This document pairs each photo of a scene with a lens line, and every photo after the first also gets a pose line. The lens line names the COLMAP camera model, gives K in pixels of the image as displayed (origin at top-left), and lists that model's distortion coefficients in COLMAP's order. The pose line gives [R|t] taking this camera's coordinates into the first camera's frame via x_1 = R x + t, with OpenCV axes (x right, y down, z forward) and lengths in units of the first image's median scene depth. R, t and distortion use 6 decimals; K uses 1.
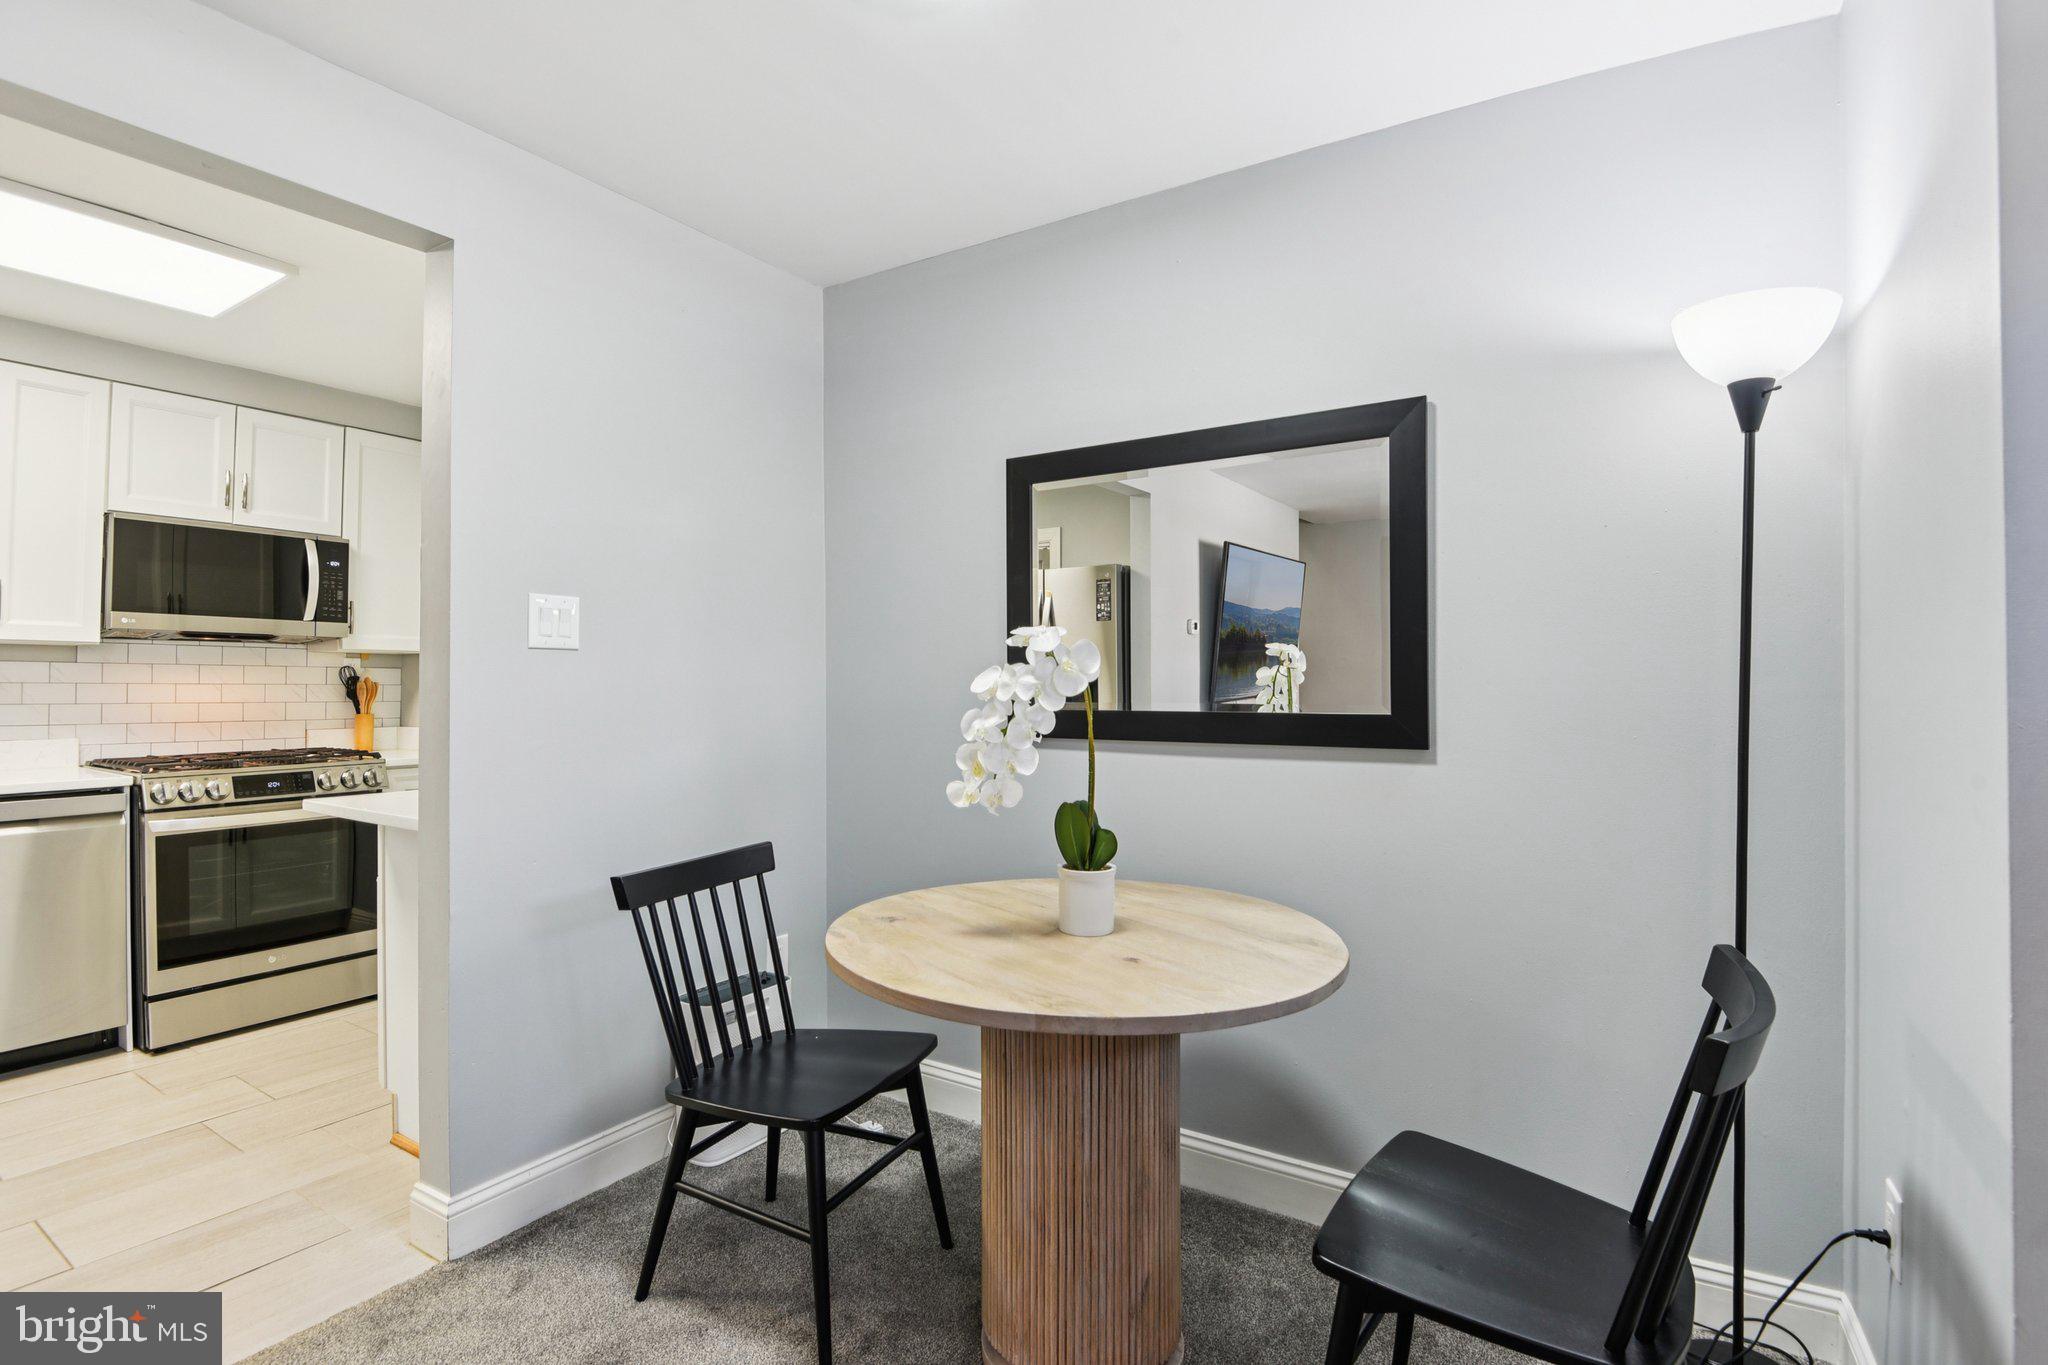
lens RADIAL K [[942.6, 0, 943.4], [0, 942.6, 675.3], [0, 0, 1]] dist [-0.000864, -0.029665]
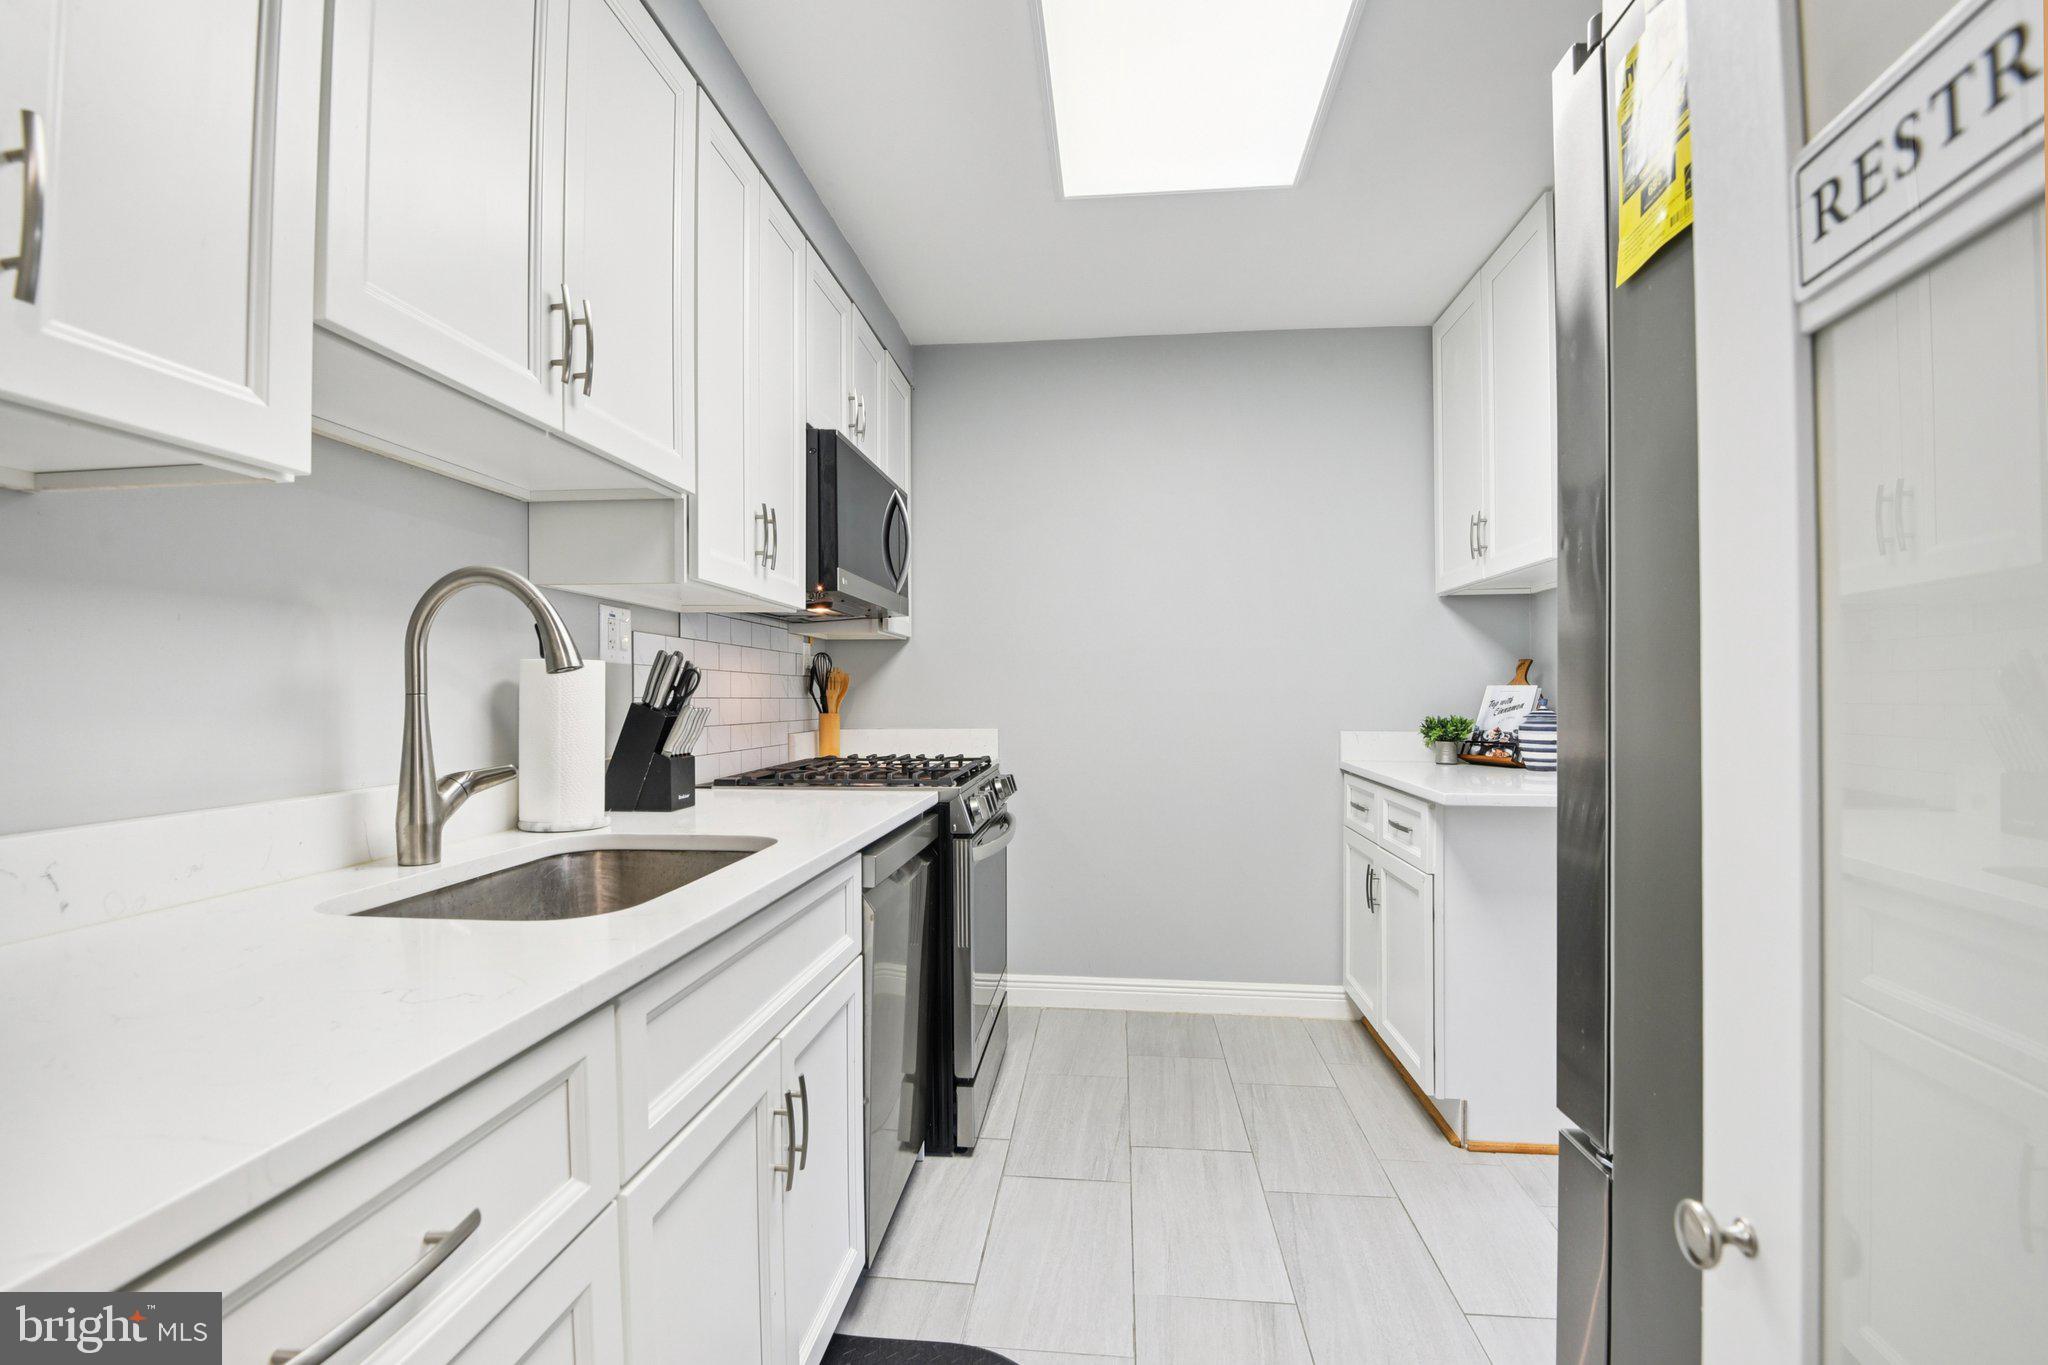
lens RADIAL K [[976.3, 0, 1061.3], [0, 976.3, 688.9], [0, 0, 1]] dist [-0.040205, -0.000157]
pose [[0.857611, -0.003676, 0.514286, -1.040775], [0.002783, 0.999993, 0.002506, 0.022163], [-0.514291, -0.000718, 0.857615, 0.241282]]
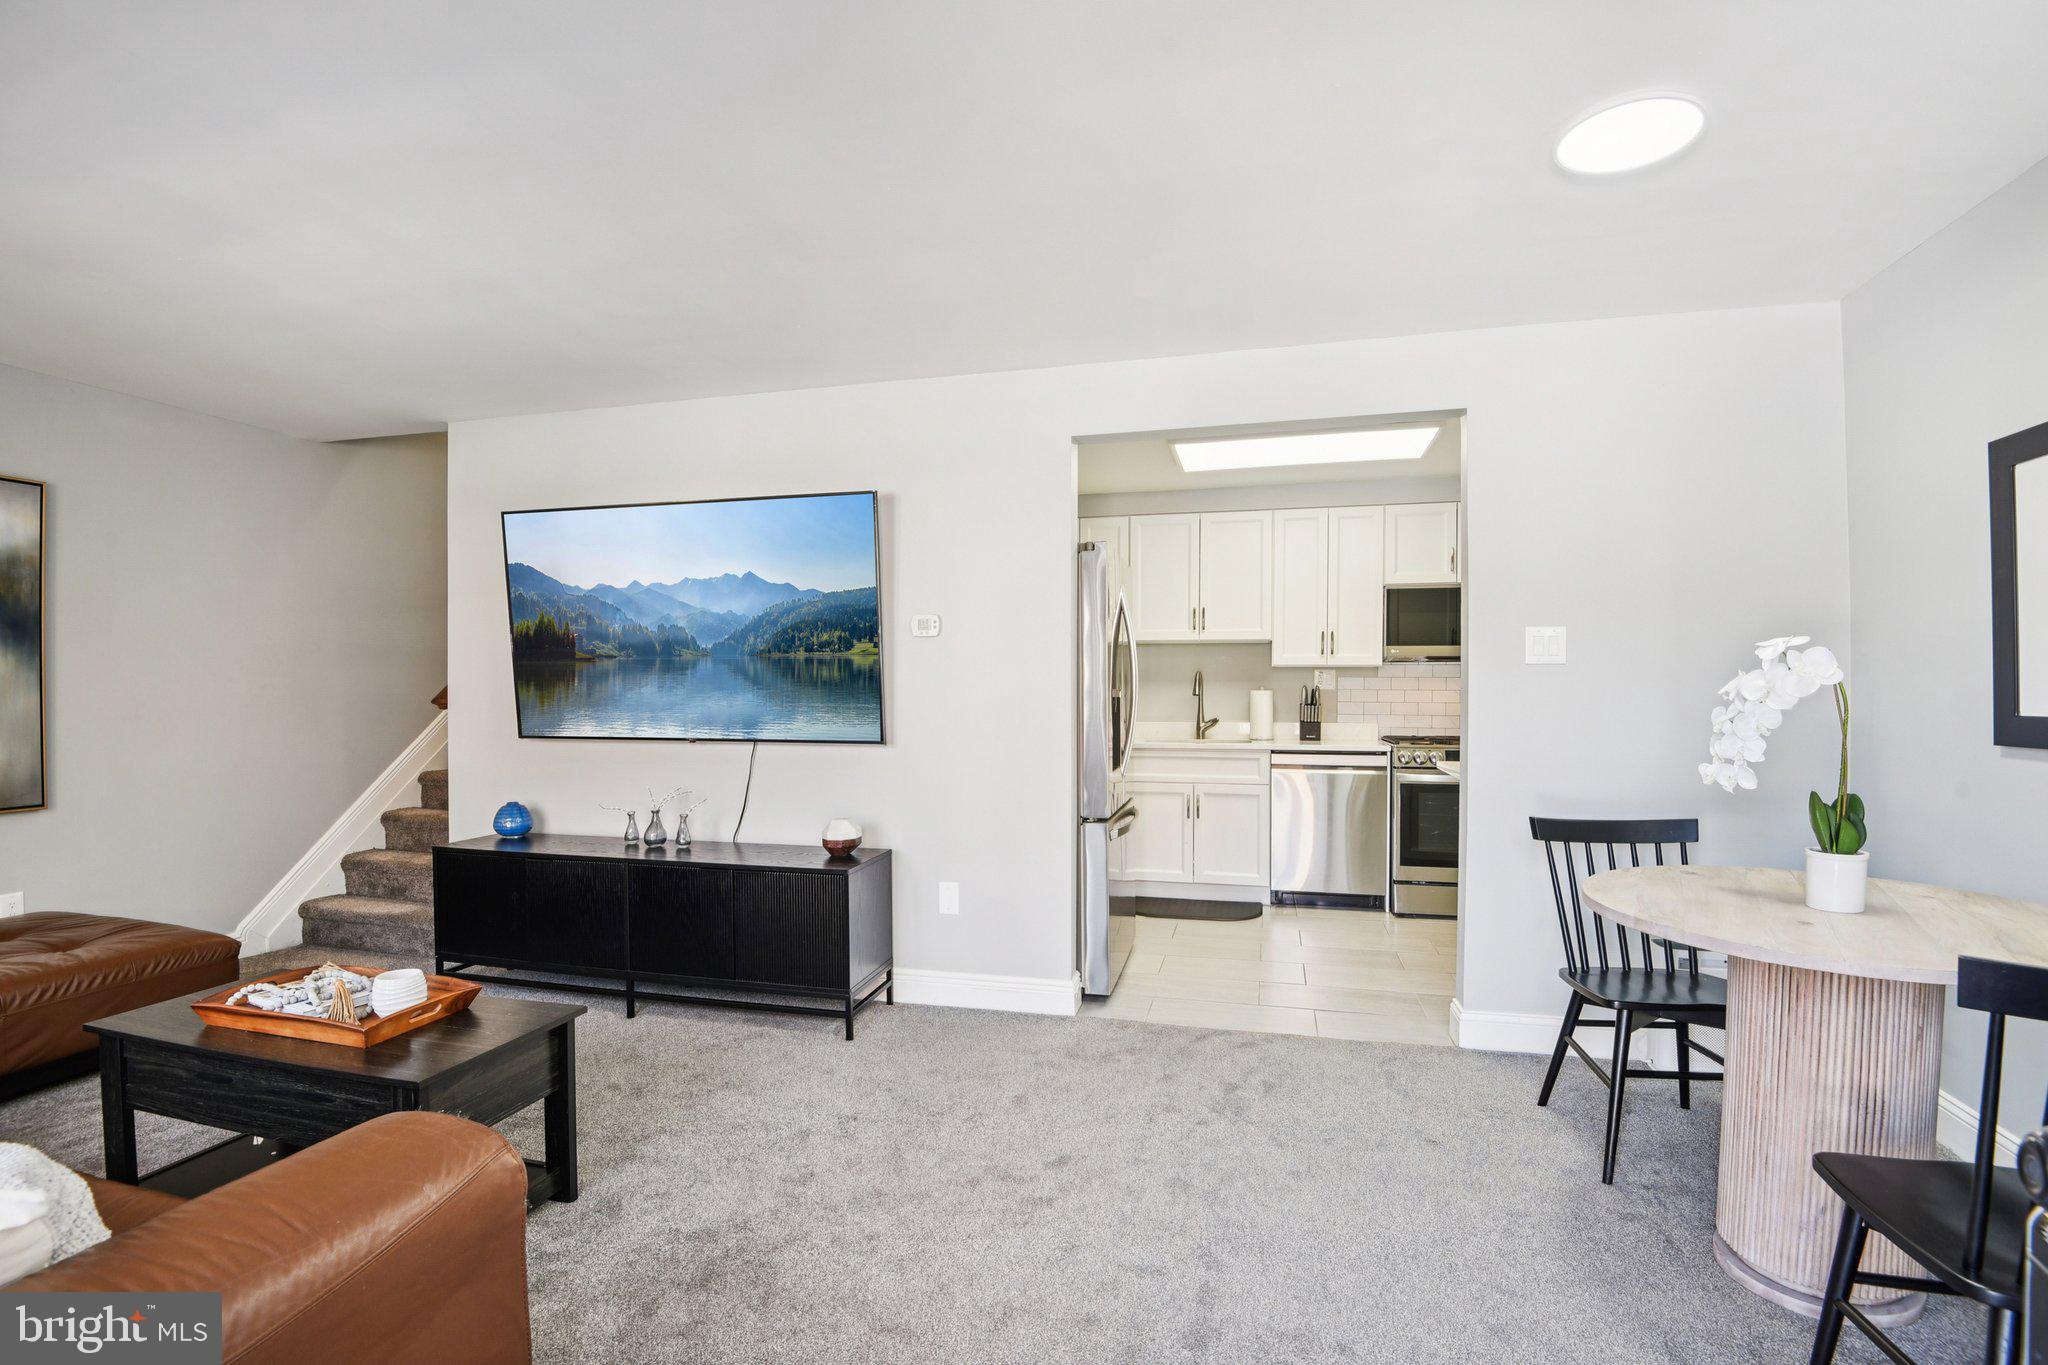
lens RADIAL K [[903.9, 0, 1030.5], [0, 903.9, 712.2], [0, 0, 1]] dist [0.000062, 0.000002]
pose [[0.320404, 0.021162, -0.947045, 0.389292], [0.009040, 0.999637, 0.025396, 0.001861], [0.947238, -0.016698, 0.320096, -0.109880]]
